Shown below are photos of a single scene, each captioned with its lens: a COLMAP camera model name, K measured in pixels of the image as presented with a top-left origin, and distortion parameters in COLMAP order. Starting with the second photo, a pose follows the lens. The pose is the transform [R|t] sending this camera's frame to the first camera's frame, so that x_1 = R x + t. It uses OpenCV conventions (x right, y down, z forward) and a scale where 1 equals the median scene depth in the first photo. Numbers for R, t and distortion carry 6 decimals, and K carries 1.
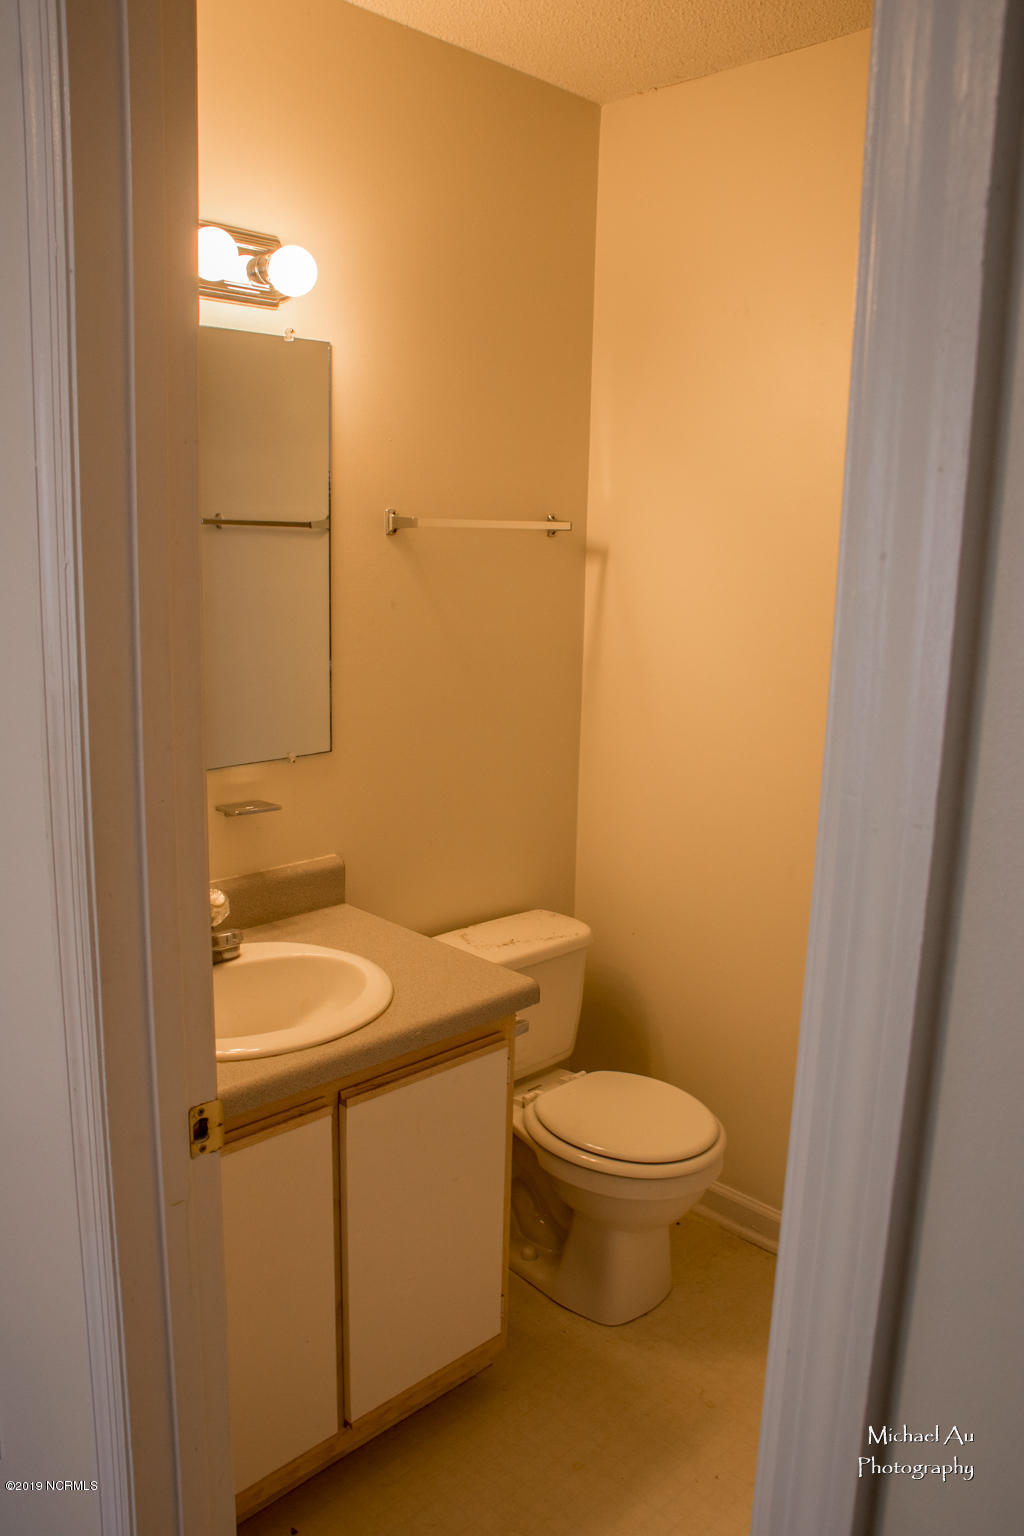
lens RADIAL K [[1175.4, 0, 512.0], [0, 1175.4, 768.0], [0, 0, 1]] dist [-0.029928, 0.072269]
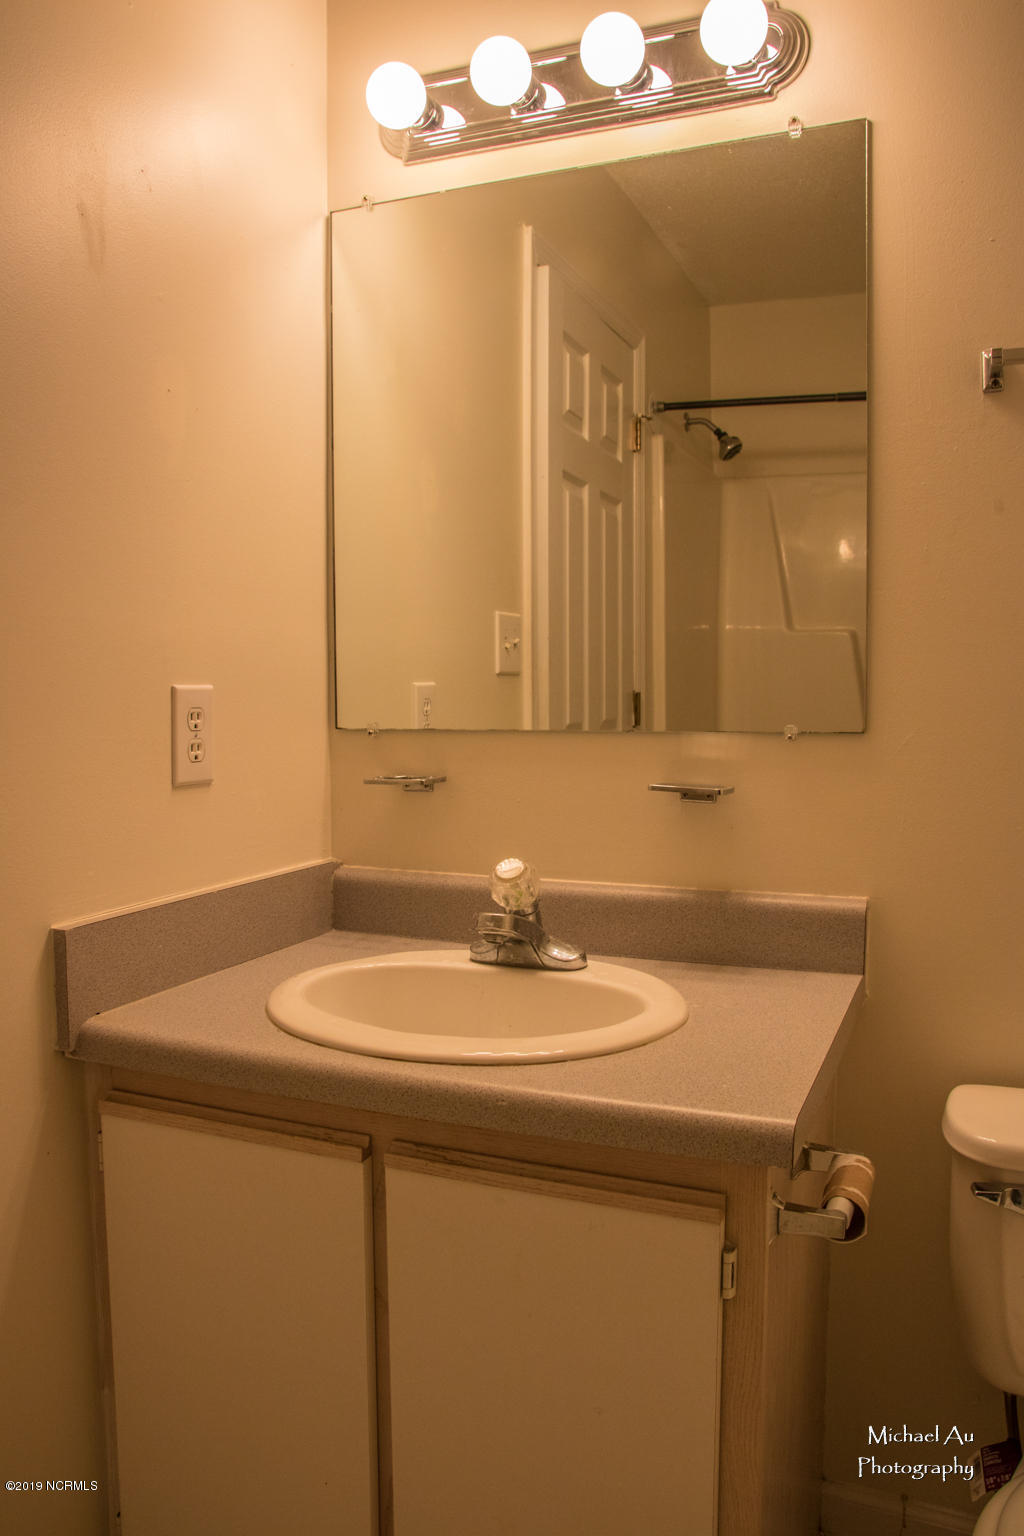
lens RADIAL K [[1161.6, 0, 512.0], [0, 1161.6, 768.0], [0, 0, 1]] dist [-0.051062, 0.001011]
pose [[0.414000, 0.038984, -0.909442, 0.420737], [-0.173884, 0.984072, -0.036973, 0.075100], [0.893515, 0.173445, 0.414184, 0.686371]]
